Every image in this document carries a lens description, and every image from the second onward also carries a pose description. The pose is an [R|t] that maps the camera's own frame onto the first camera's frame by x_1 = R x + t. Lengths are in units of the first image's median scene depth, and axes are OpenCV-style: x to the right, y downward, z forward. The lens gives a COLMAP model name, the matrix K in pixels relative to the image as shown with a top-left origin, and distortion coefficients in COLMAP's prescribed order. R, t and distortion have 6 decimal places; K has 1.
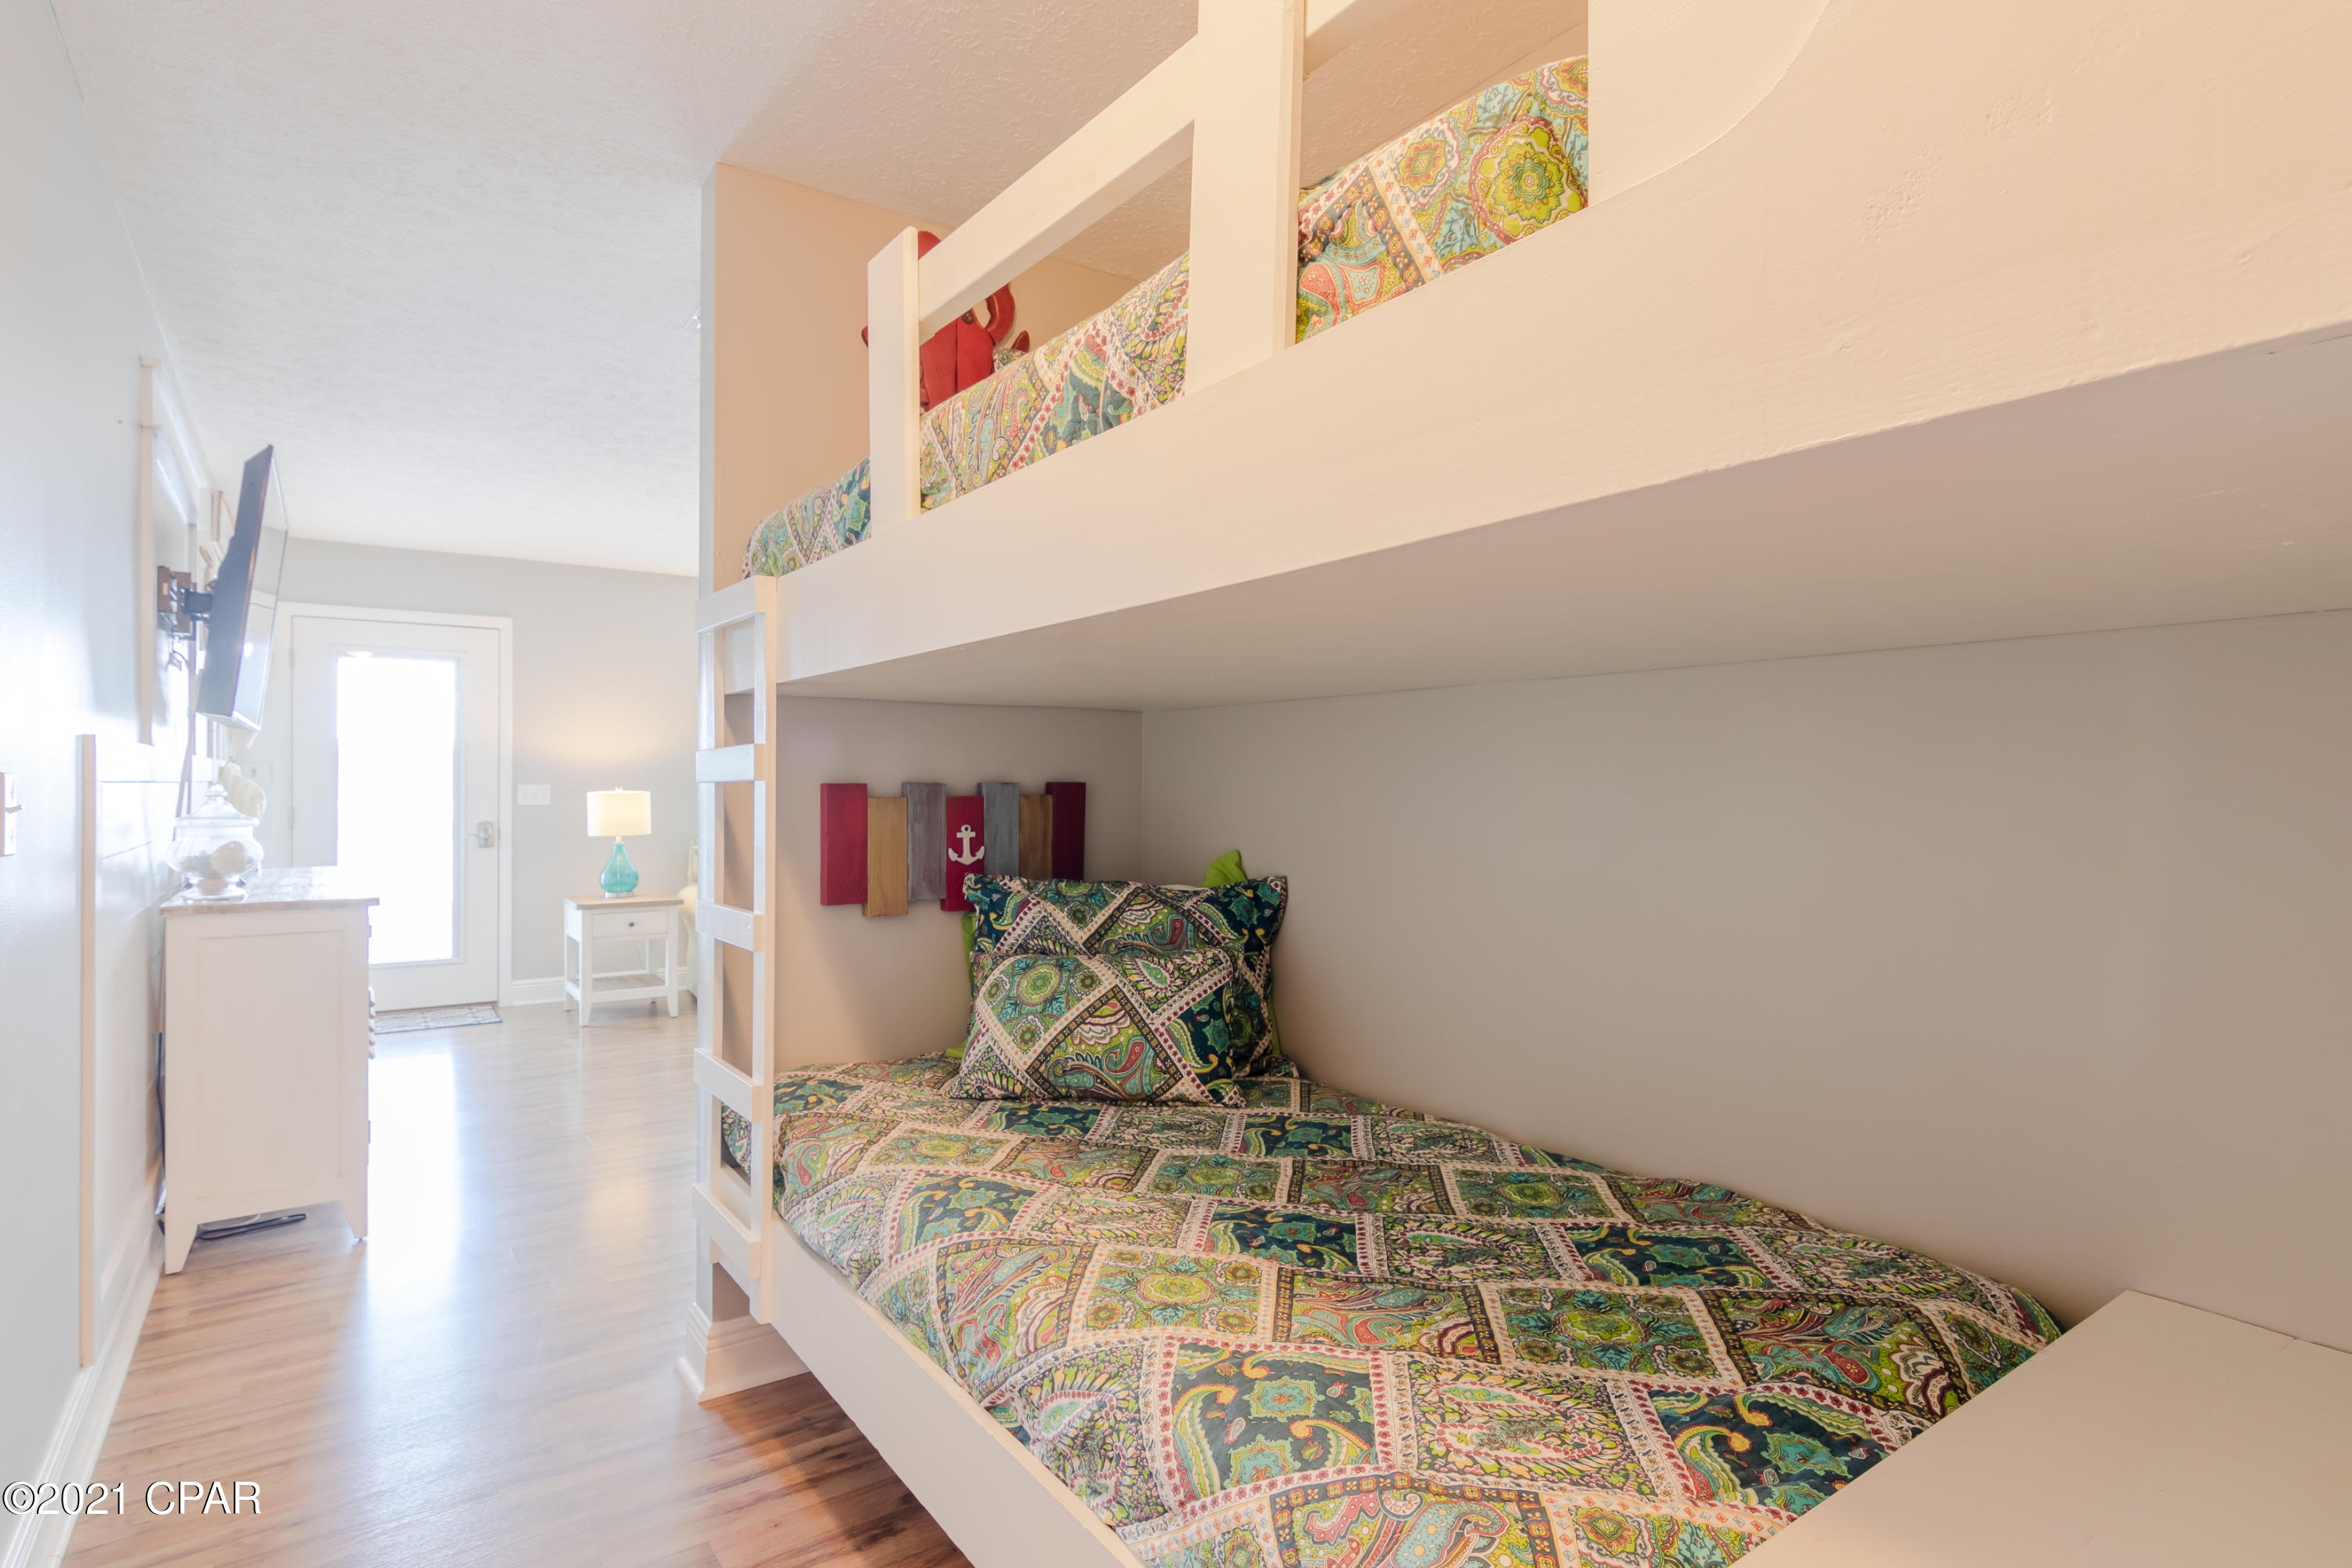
lens RADIAL K [[1204.2, 0, 1149.6], [0, 1204.2, 802.8], [0, 0, 1]] dist [0.004218, 0.000461]
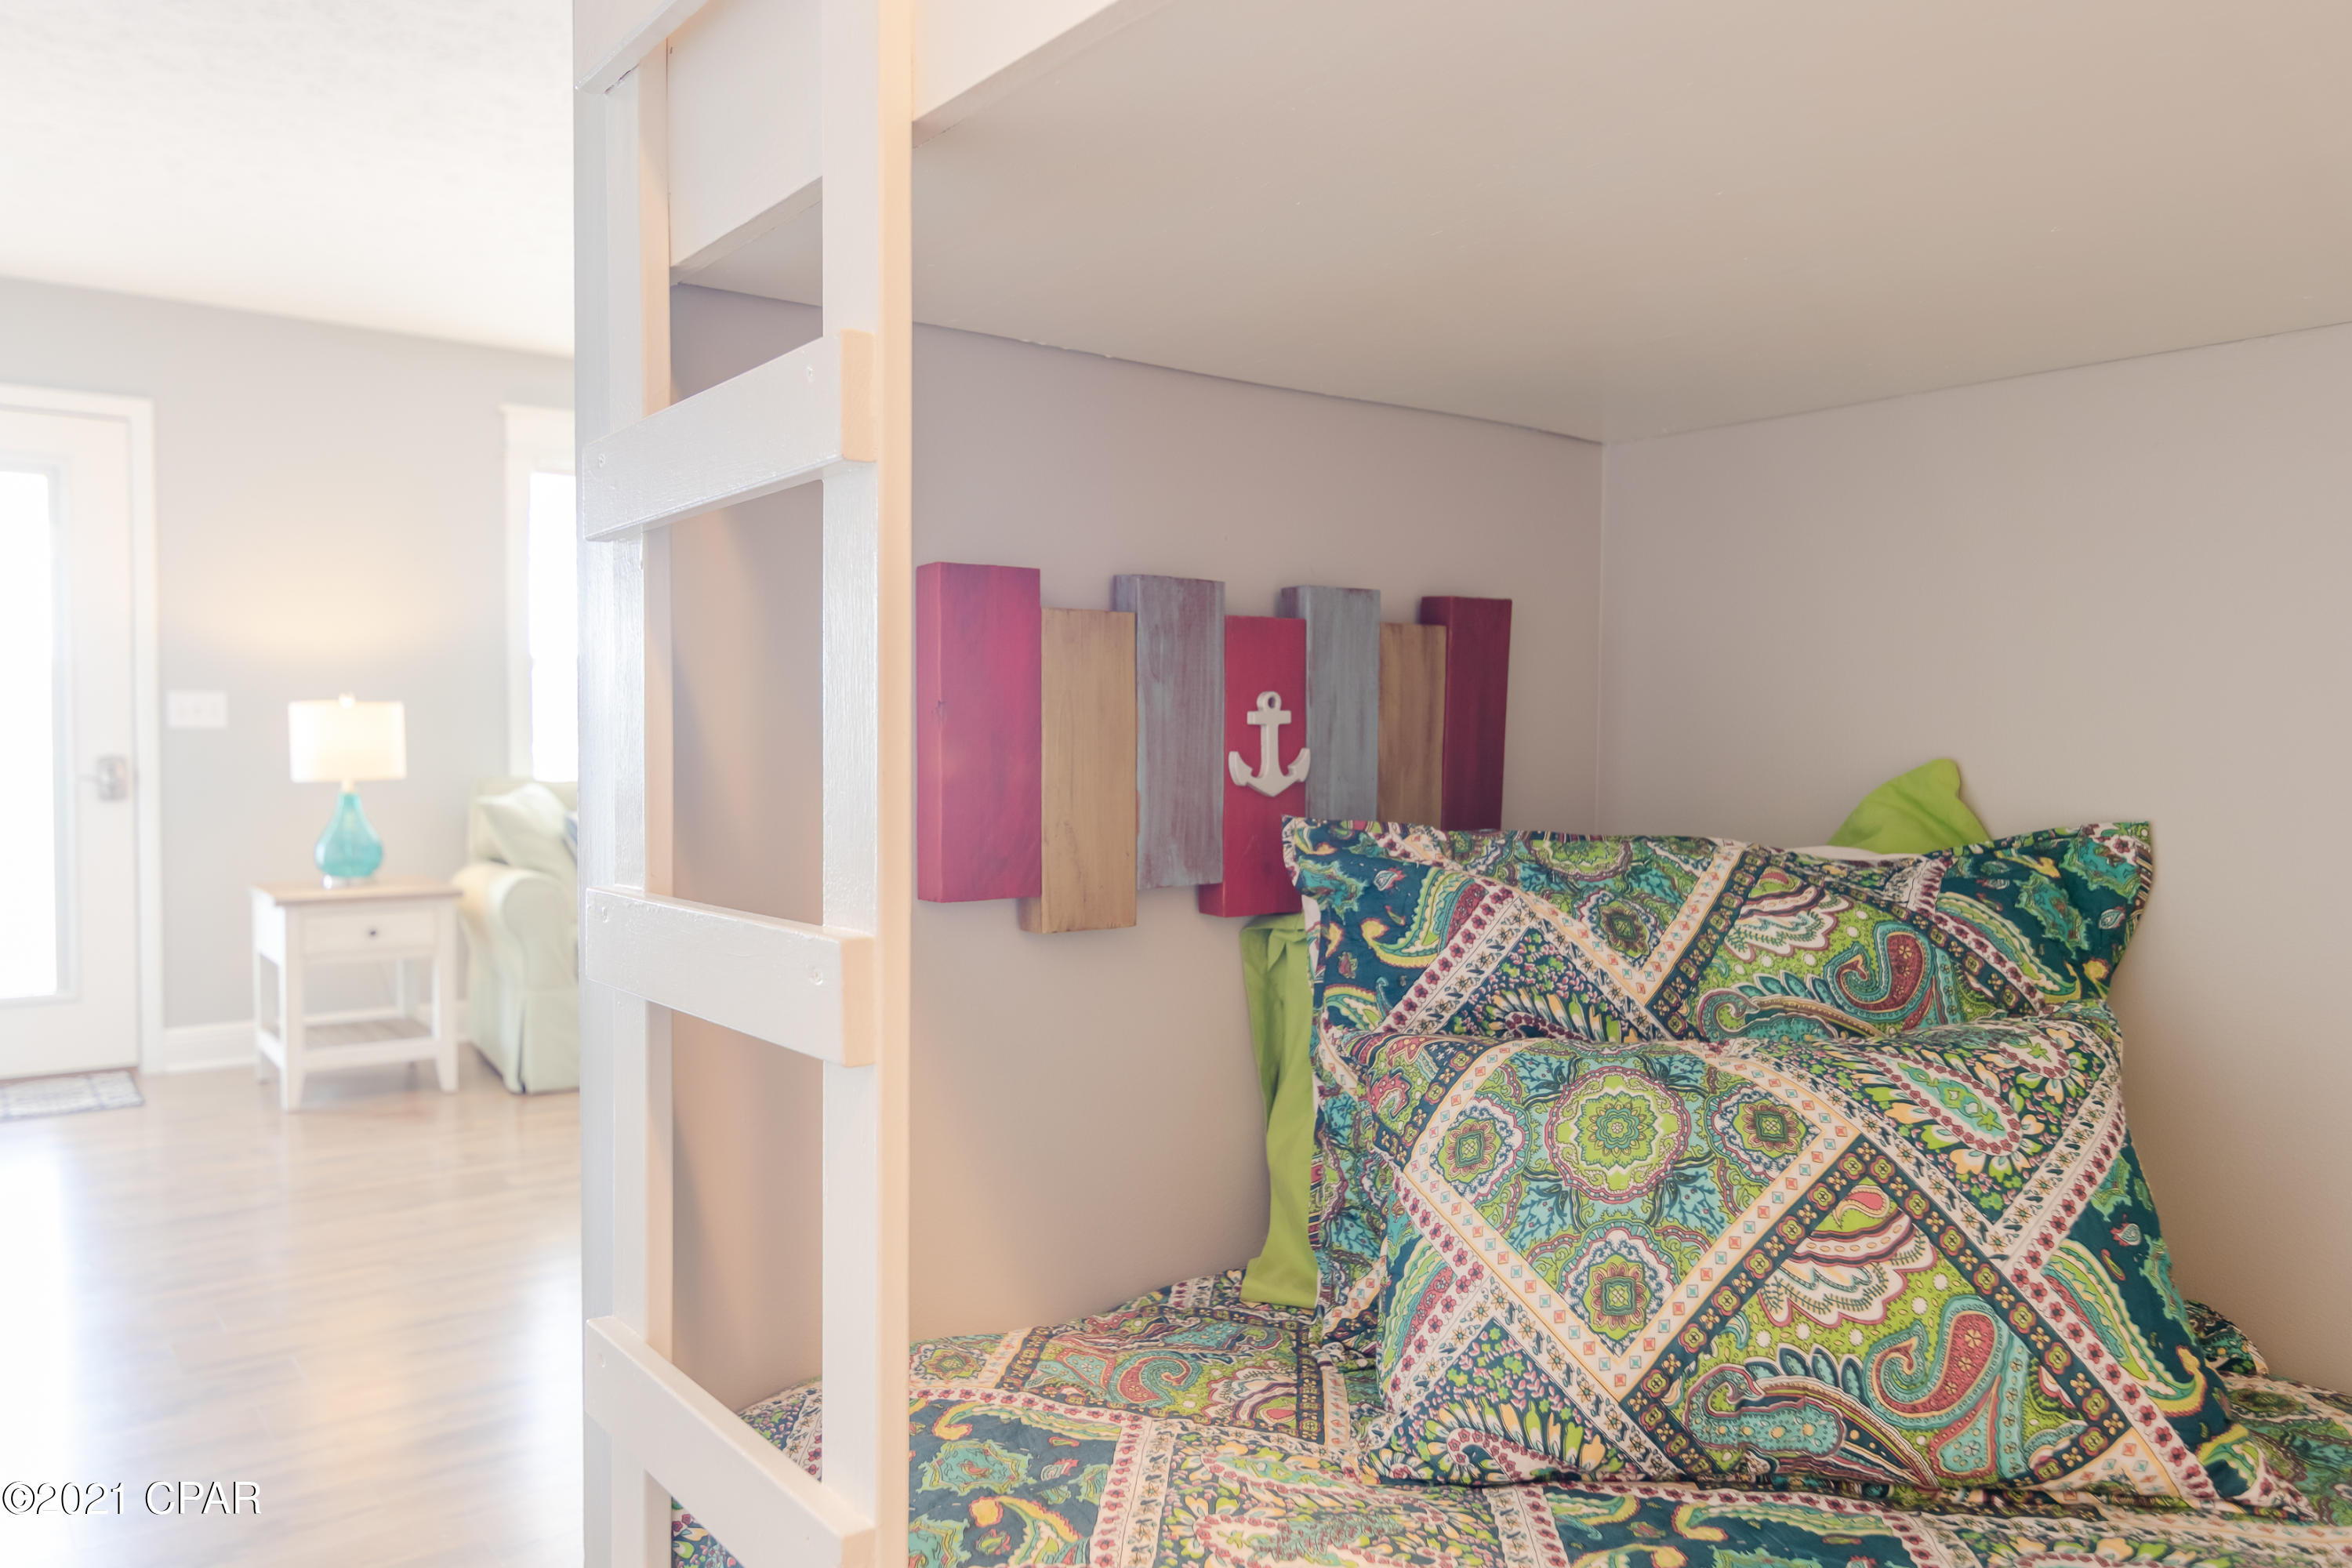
lens RADIAL K [[1592.7, 0, 1127.4], [0, 1592.7, 815.7], [0, 0, 1]] dist [0.002000, 0.003557]
pose [[0.999160, -0.000340, 0.040974, -0.230408], [-0.001058, 0.999418, 0.034095, 0.042760], [-0.040962, -0.034110, 0.998578, 0.519503]]
